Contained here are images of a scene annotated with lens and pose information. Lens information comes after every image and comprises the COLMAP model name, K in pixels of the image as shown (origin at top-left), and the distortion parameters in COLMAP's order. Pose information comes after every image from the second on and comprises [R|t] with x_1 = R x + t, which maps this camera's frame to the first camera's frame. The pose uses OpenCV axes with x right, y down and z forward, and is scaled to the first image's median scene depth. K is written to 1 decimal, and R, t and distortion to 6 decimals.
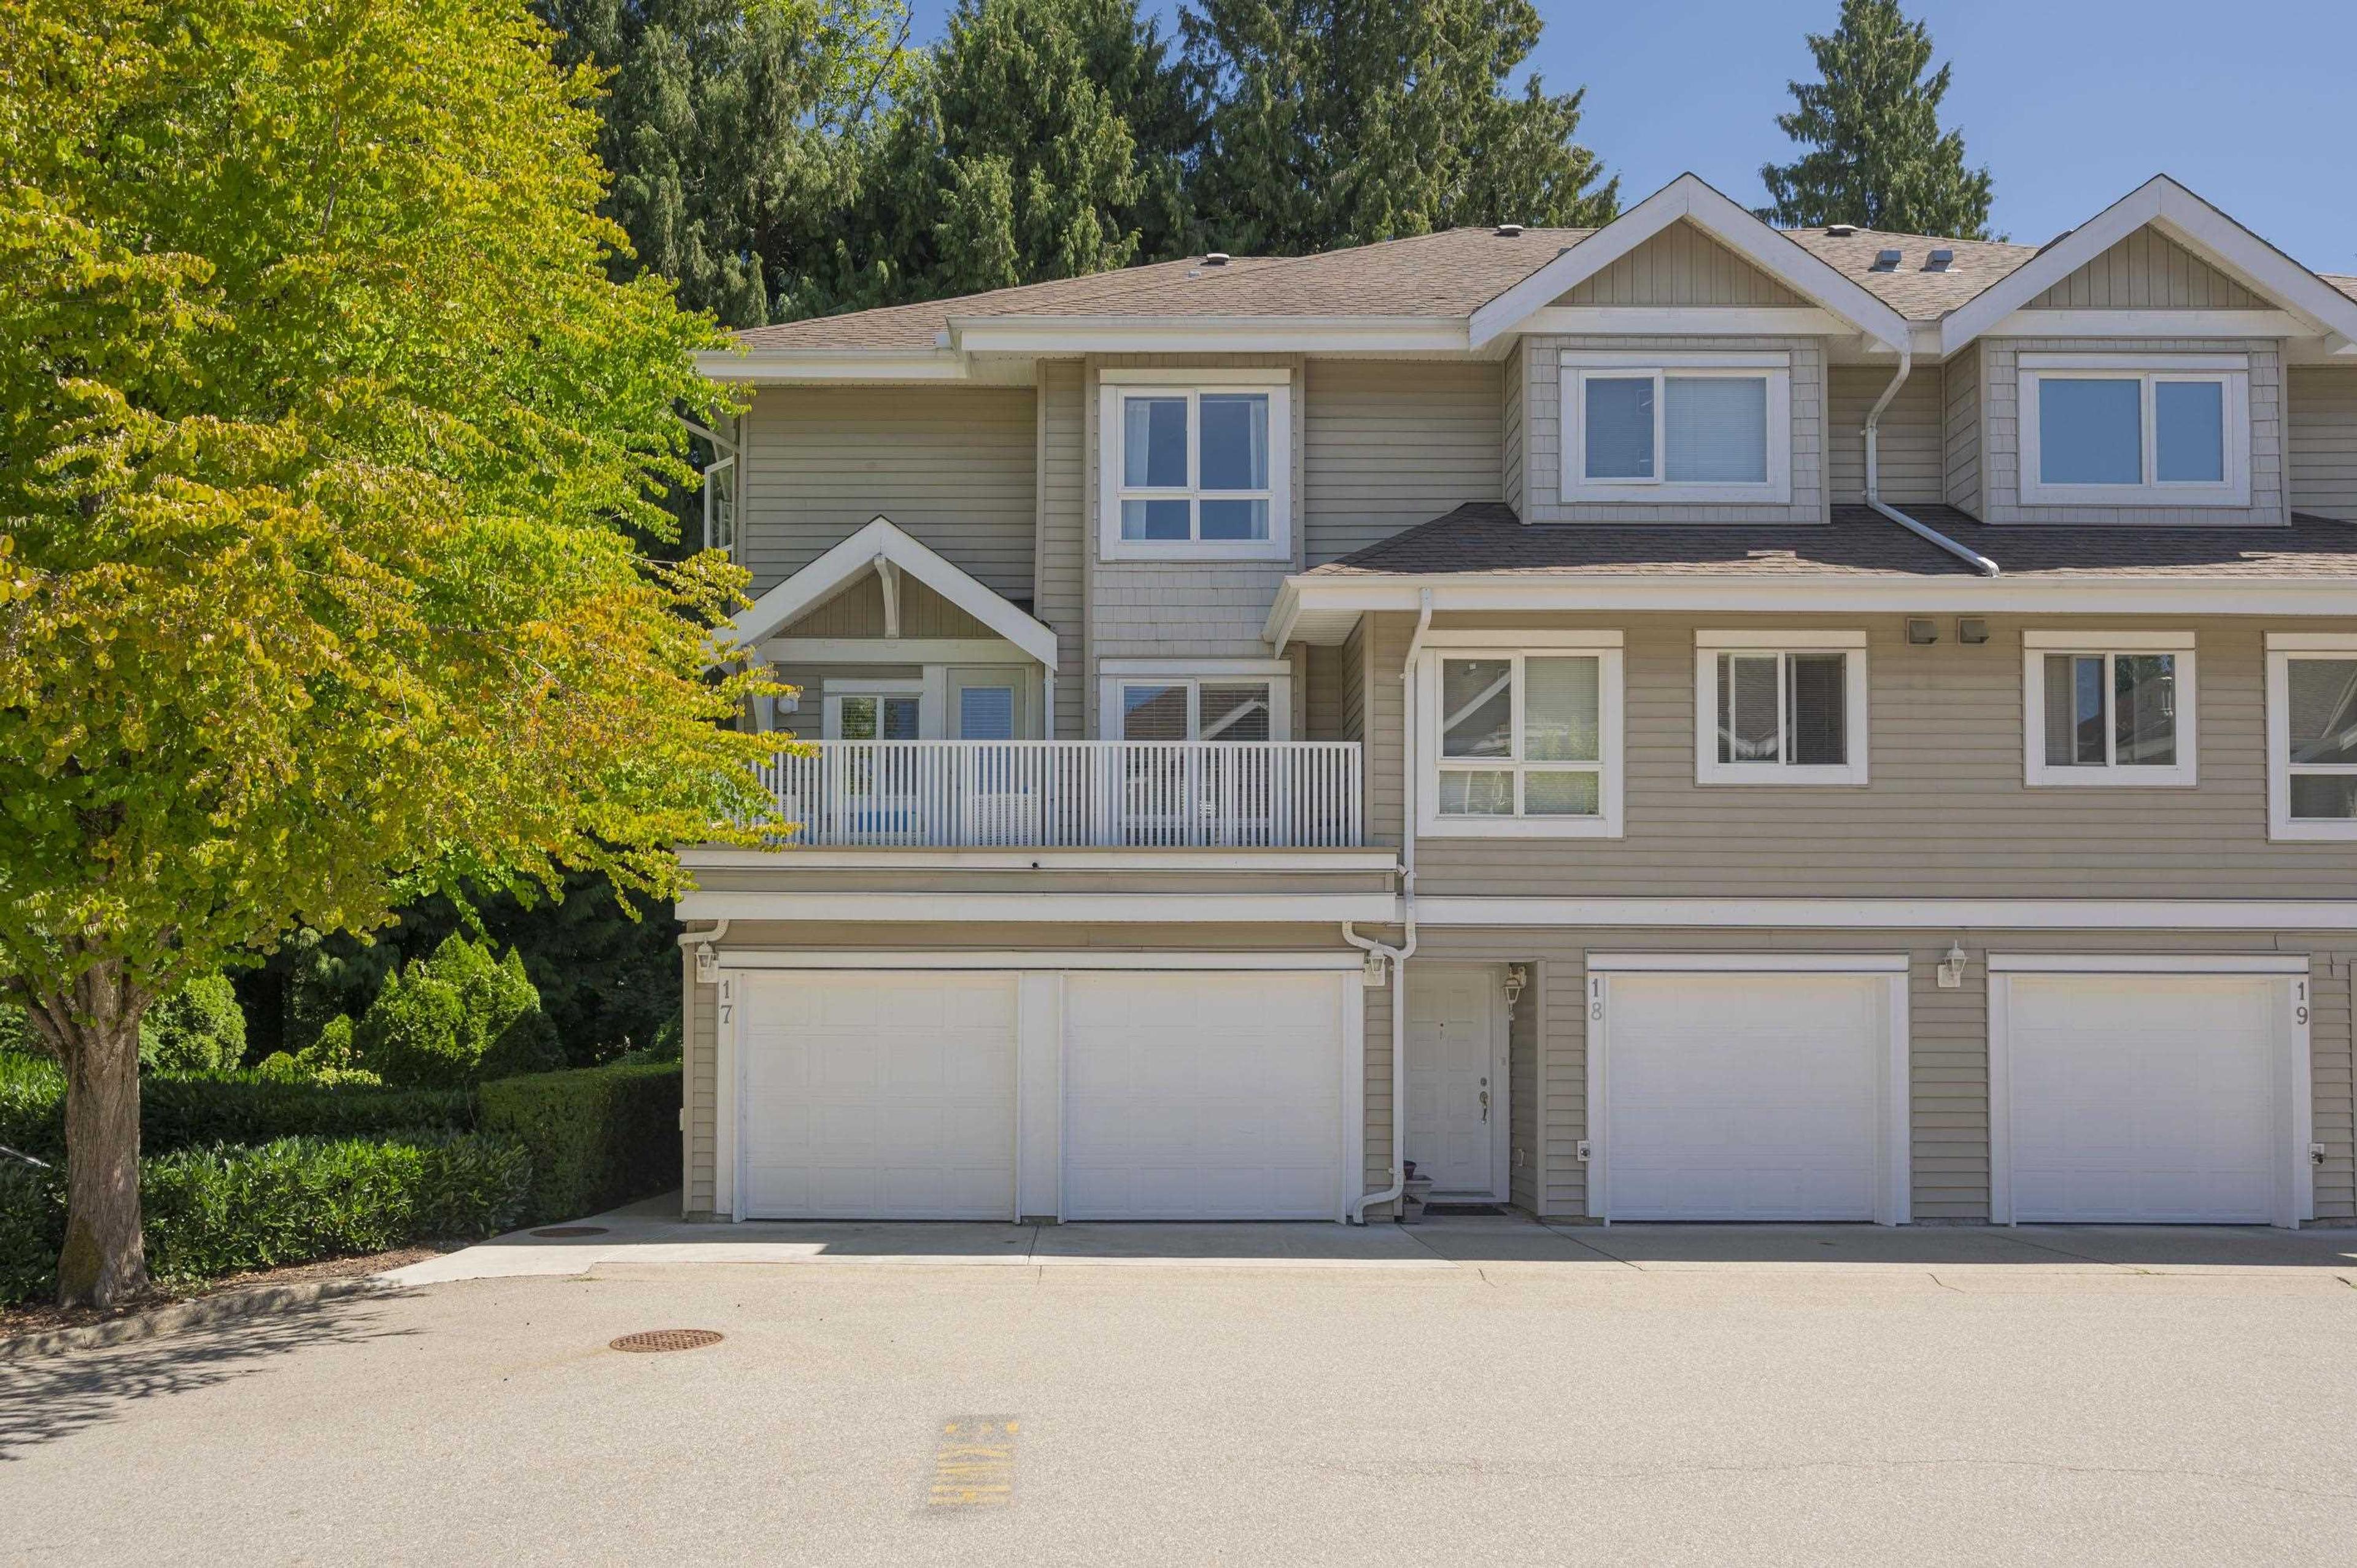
lens RADIAL K [[1354.6, 0, 1178.5], [0, 1354.6, 784.0], [0, 0, 1]] dist [-0.000440, 0.001799]
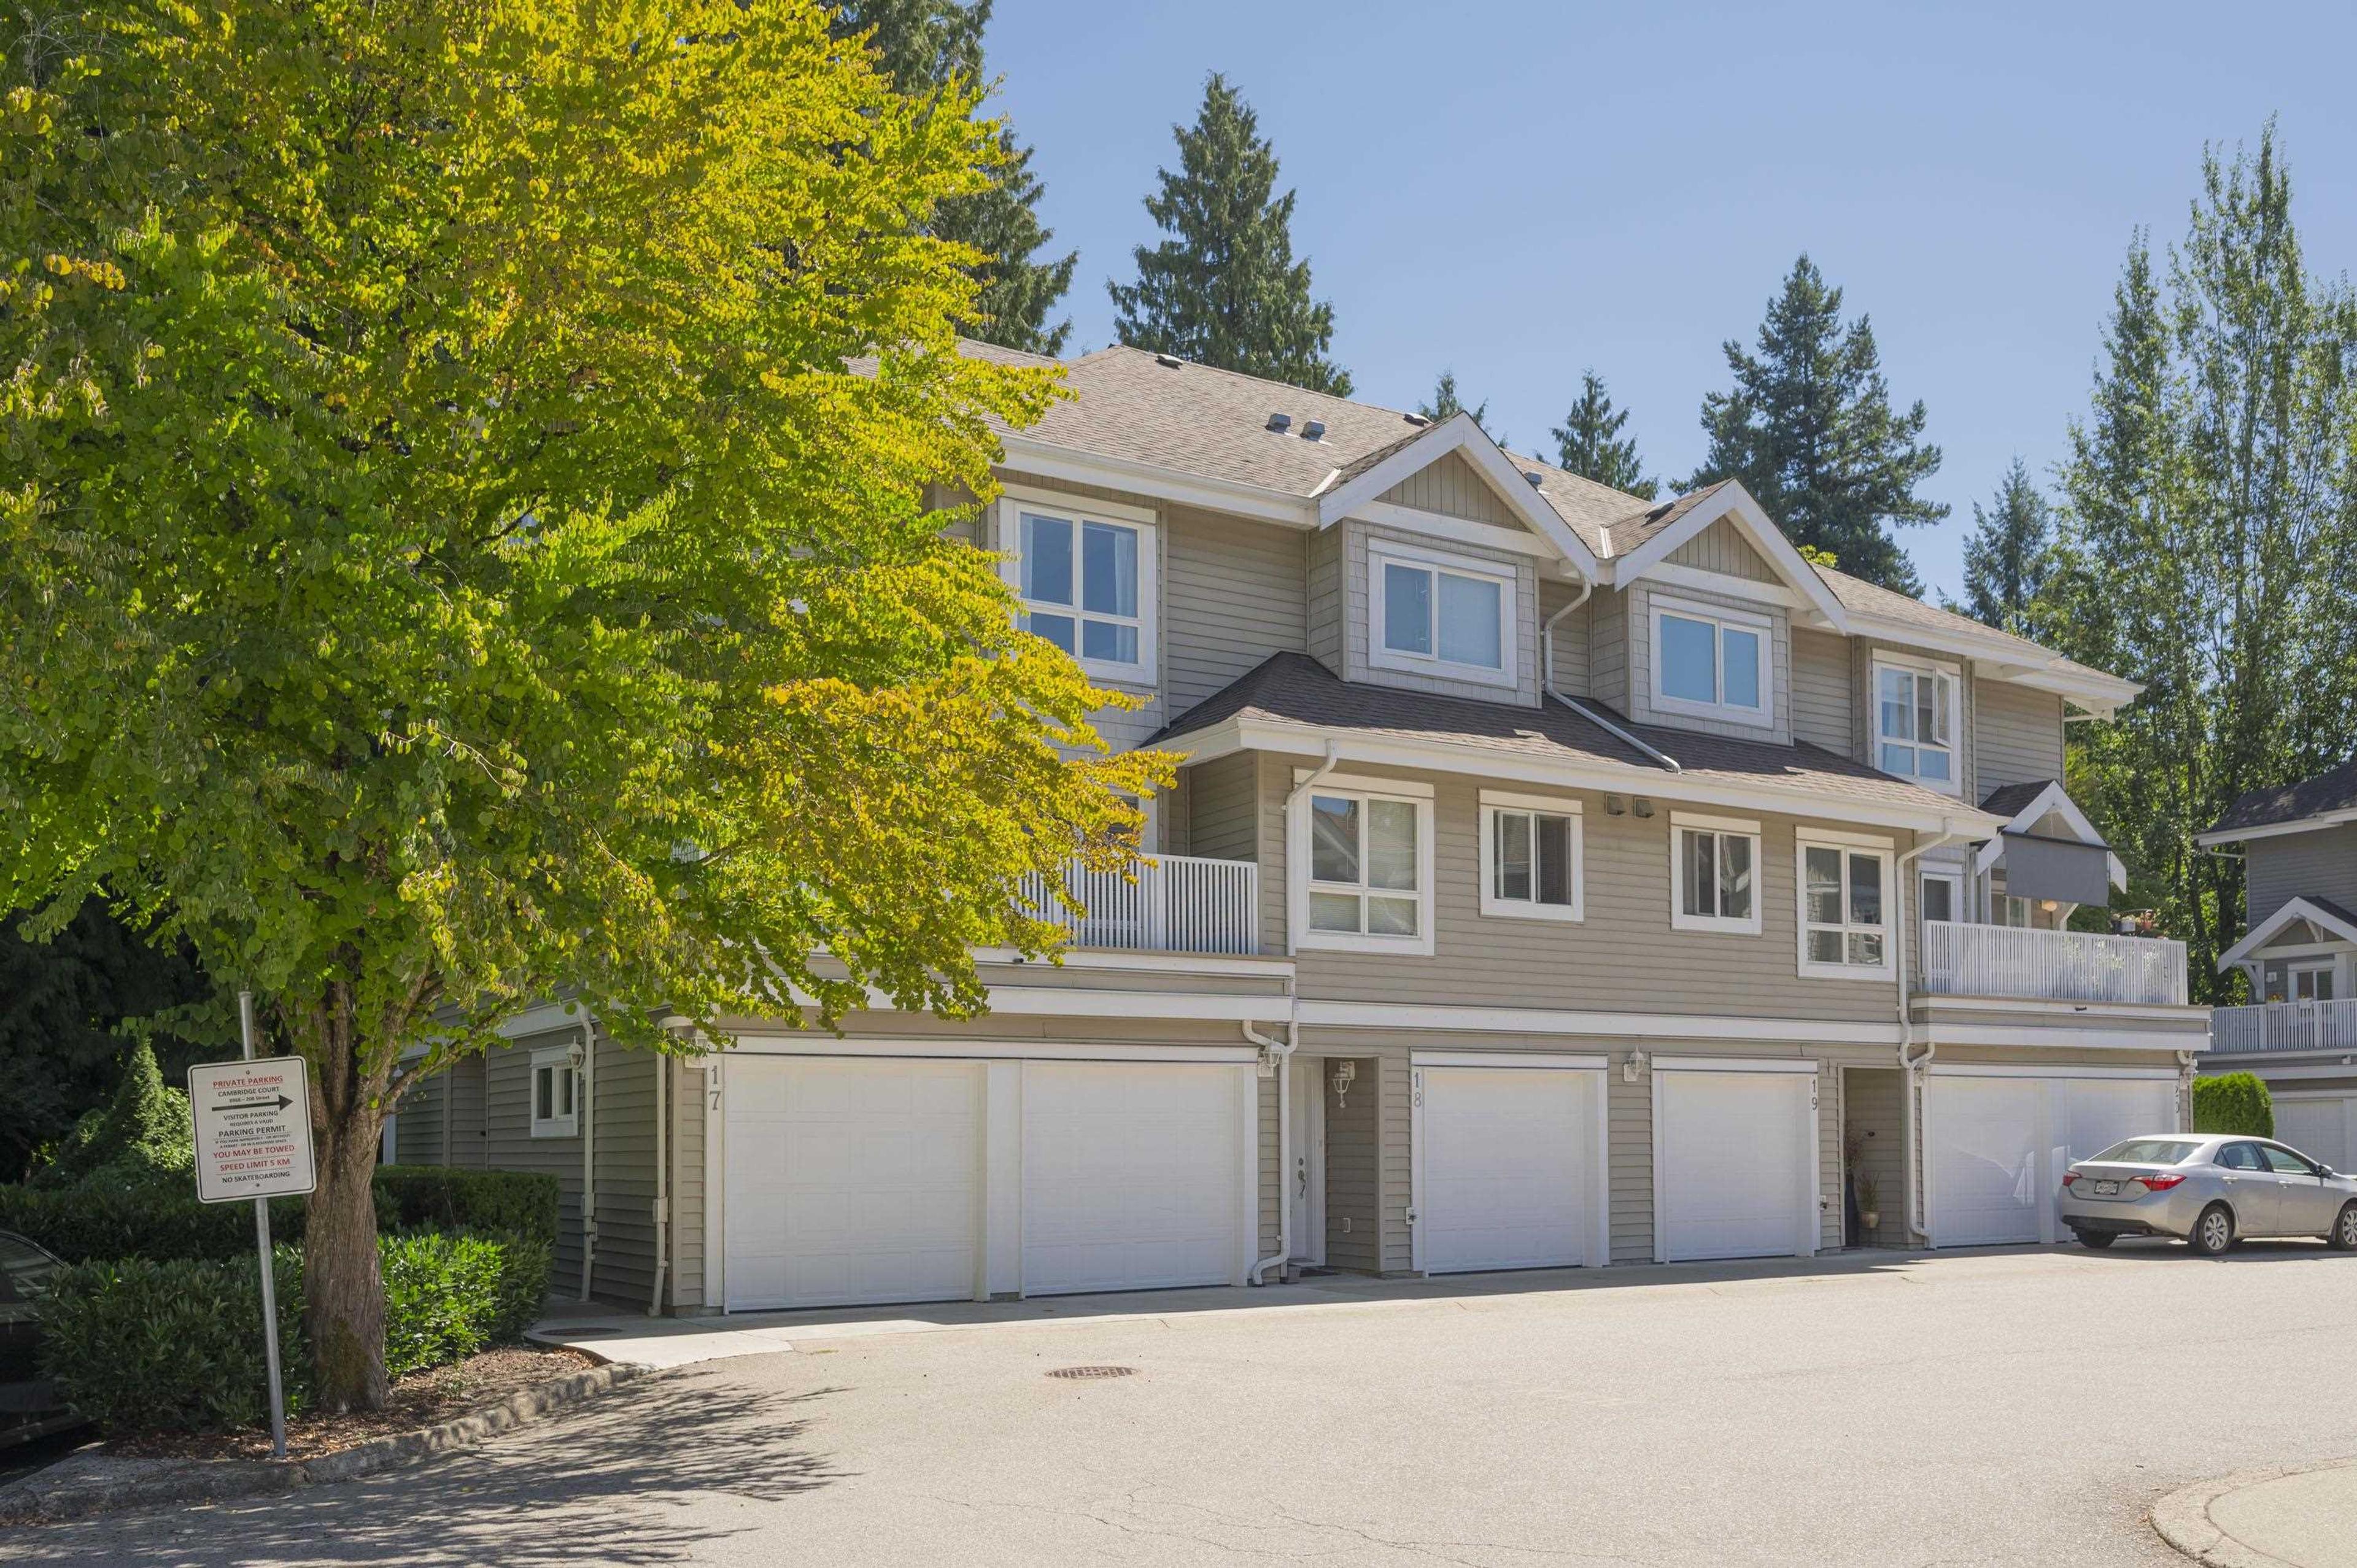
lens RADIAL K [[1517.3, 0, 1178.5], [0, 1517.3, 784.0], [0, 0, 1]] dist [-0.000418, -0.002636]
pose [[0.892739, 0.093326, 0.440803, -0.489290], [-0.074025, 0.995400, -0.060825, -0.014235], [-0.444452, 0.021671, 0.895540, -0.121653]]
